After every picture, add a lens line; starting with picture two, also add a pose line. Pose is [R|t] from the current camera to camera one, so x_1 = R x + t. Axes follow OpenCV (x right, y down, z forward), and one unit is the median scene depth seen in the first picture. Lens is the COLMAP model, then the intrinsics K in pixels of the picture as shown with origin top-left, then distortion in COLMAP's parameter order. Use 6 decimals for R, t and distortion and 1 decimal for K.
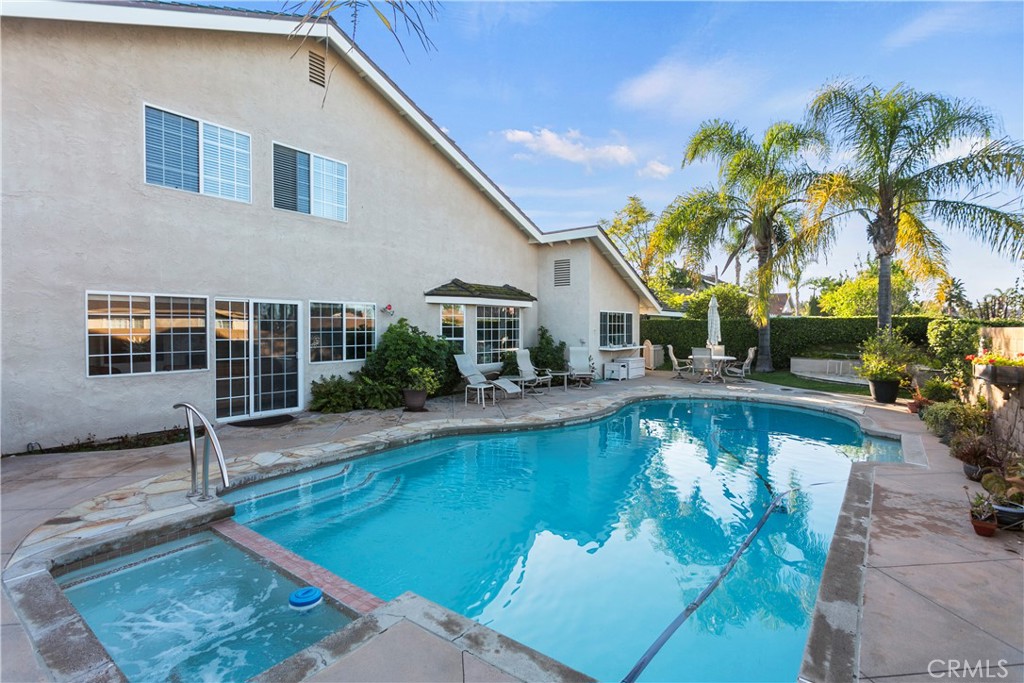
lens RADIAL K [[492.1, 0, 511.1], [0, 492.1, 327.2], [0, 0, 1]] dist [0.002271, 0.000544]
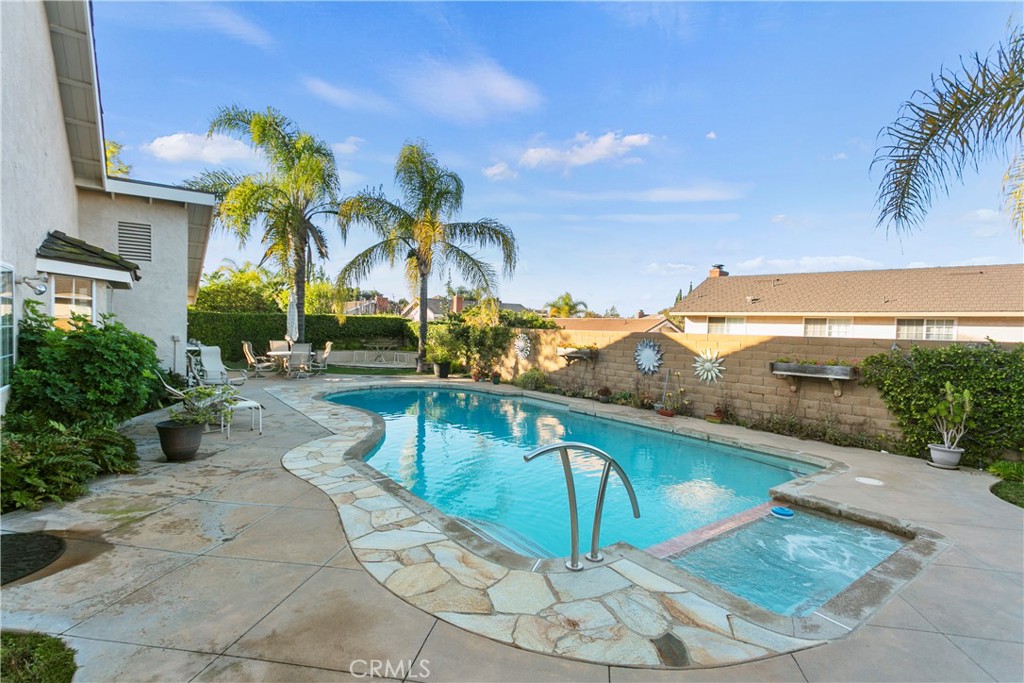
lens RADIAL K [[496.1, 0, 512.0], [0, 496.1, 341.5], [0, 0, 1]] dist [0.003555, 0.000737]
pose [[0.274058, -0.021567, 0.961471, -0.596868], [-0.023370, 0.999304, 0.029077, -0.002310], [-0.961429, -0.030438, 0.273363, 0.397731]]
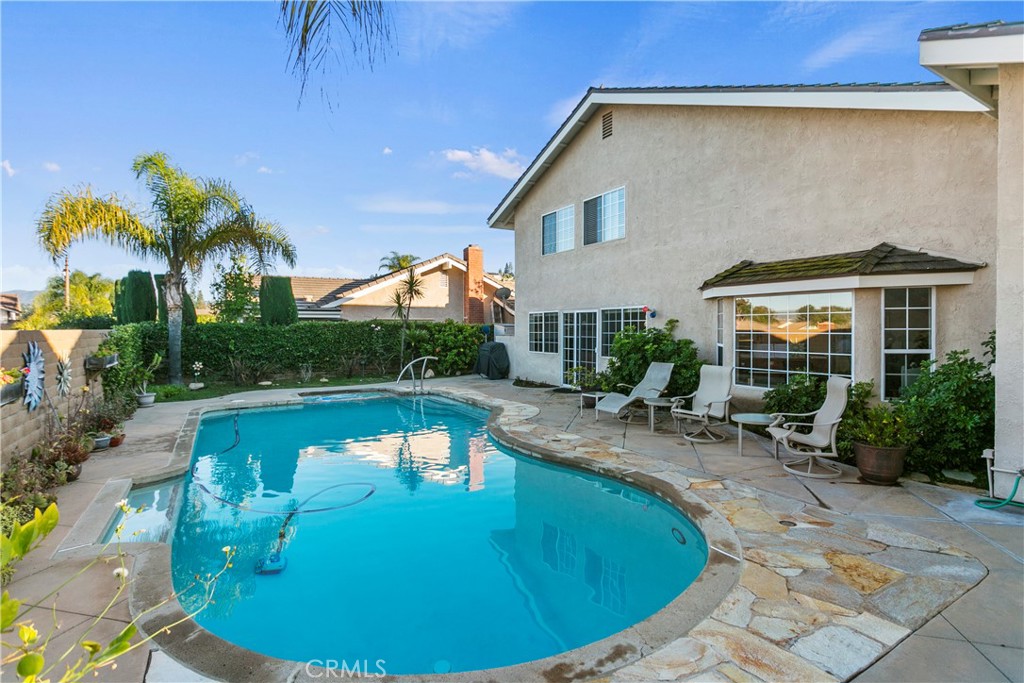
lens RADIAL K [[492.1, 0, 511.1], [0, 492.1, 327.2], [0, 0, 1]] dist [0.002271, 0.000544]
pose [[-0.368946, -0.000987, -0.929450, 0.769895], [0.001169, 0.999998, -0.001526, -0.002875], [0.929450, -0.001649, -0.368944, 1.095534]]
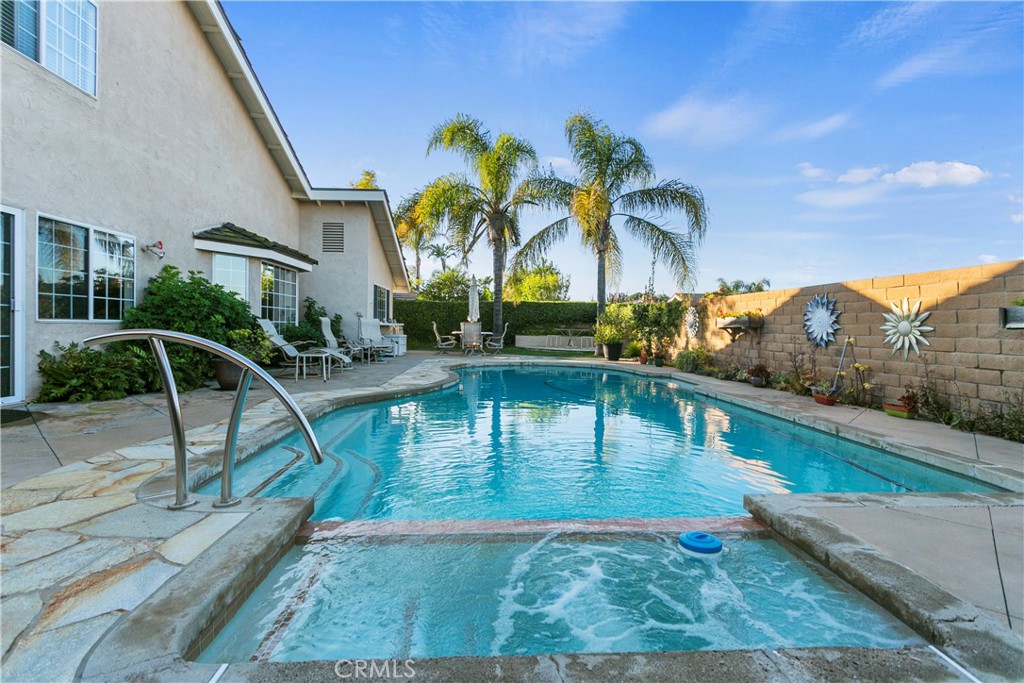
lens RADIAL K [[492.1, 0, 511.1], [0, 492.1, 327.2], [0, 0, 1]] dist [0.002271, 0.000544]
pose [[0.757464, 0.008013, 0.652828, -0.317622], [-0.010309, 0.999947, -0.000313, 0.066047], [-0.652796, -0.006493, 0.757506, 0.168773]]
